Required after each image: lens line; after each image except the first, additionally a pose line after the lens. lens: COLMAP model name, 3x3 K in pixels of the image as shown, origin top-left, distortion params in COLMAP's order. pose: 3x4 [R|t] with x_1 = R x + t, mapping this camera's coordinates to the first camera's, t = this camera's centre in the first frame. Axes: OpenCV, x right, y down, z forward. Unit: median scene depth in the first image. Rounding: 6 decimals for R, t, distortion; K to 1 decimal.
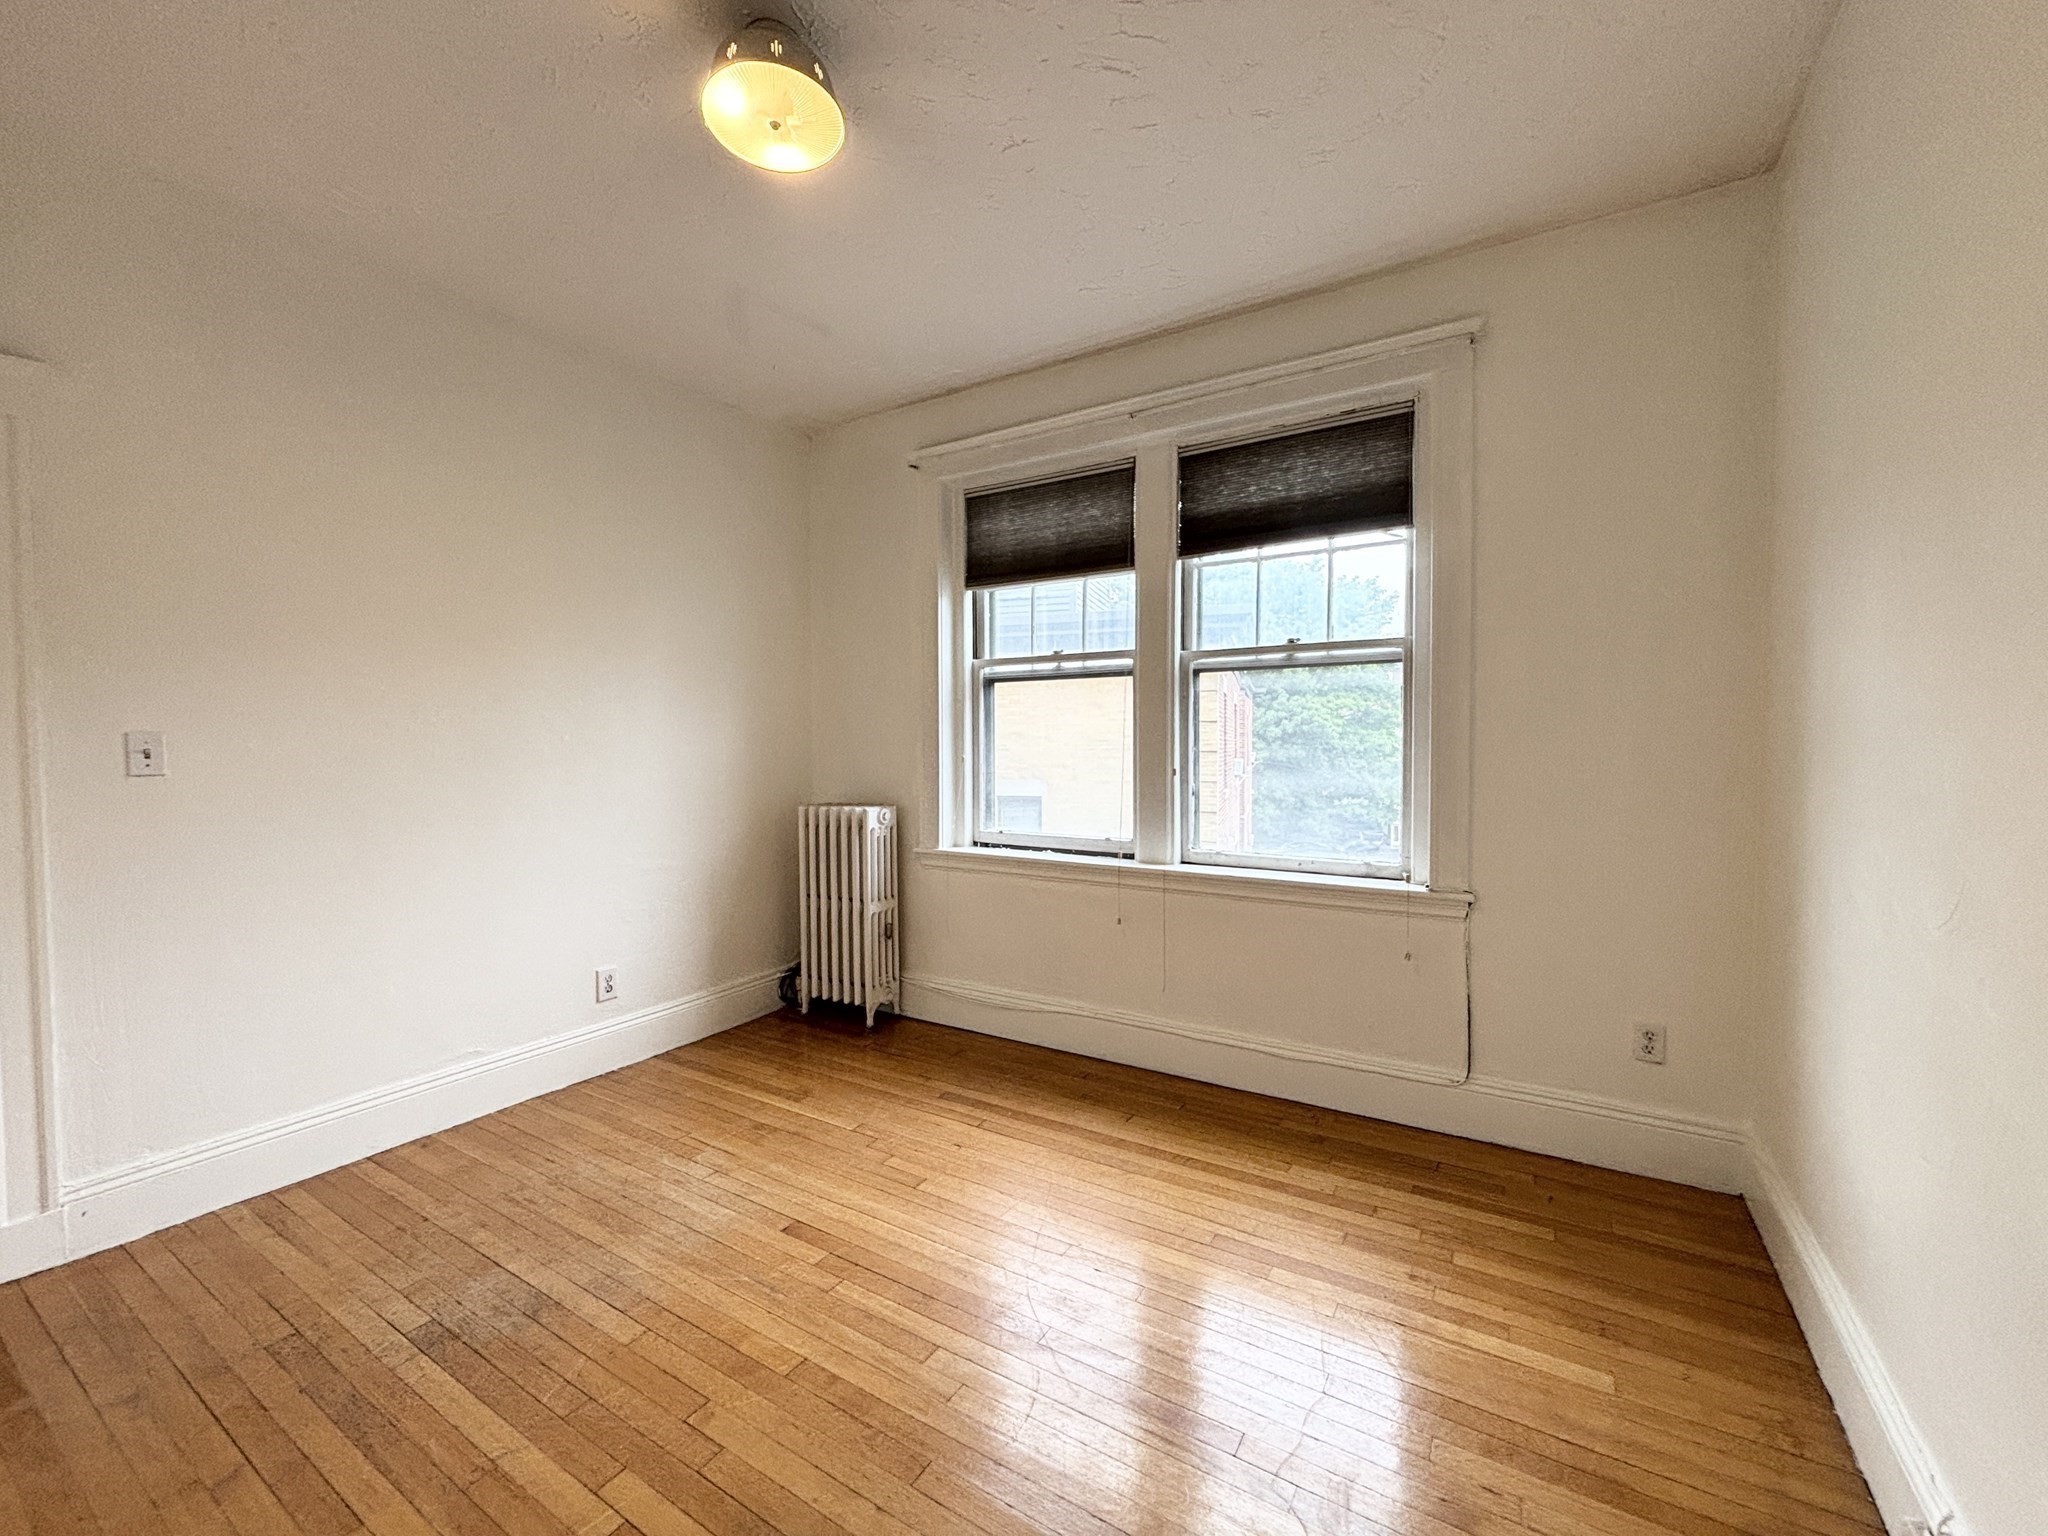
lens RADIAL K [[836.1, 0, 1024.0], [0, 836.1, 768.0], [0, 0, 1]] dist [0.020226, -0.000280]
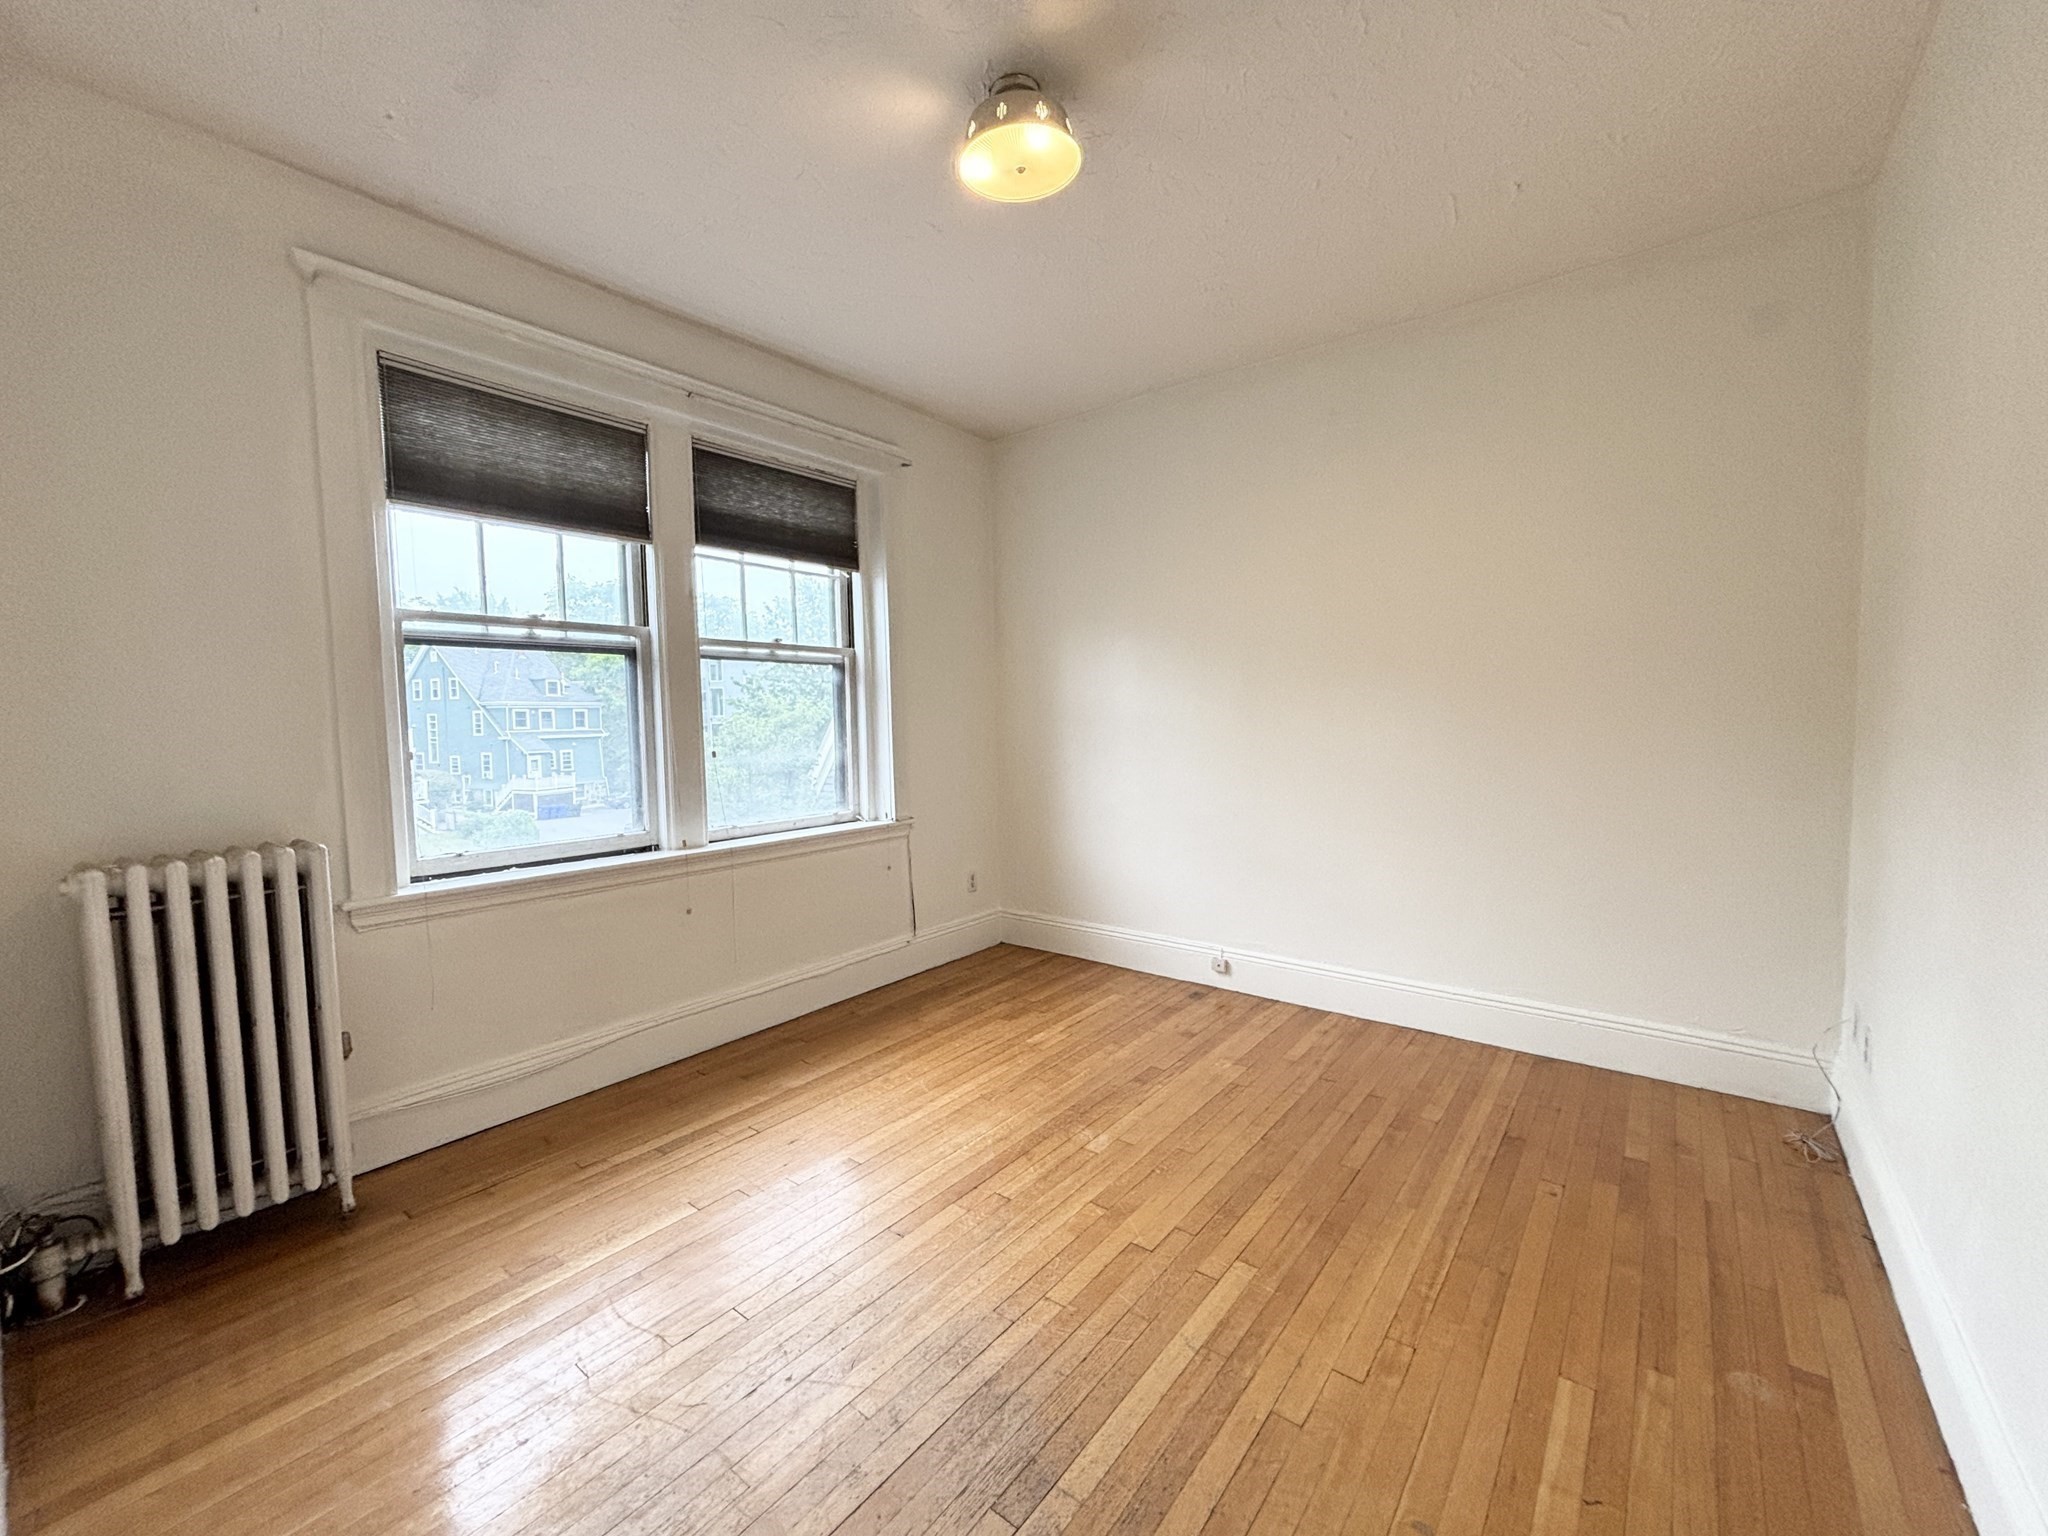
lens RADIAL K [[827.6, 0, 1024.0], [0, 827.6, 768.0], [0, 0, 1]] dist [-0.002604, -0.000269]
pose [[0.107550, -0.059059, 0.992444, -0.801778], [0.047250, 0.997410, 0.054235, -0.015687], [-0.993076, 0.041061, 0.110062, 0.509704]]
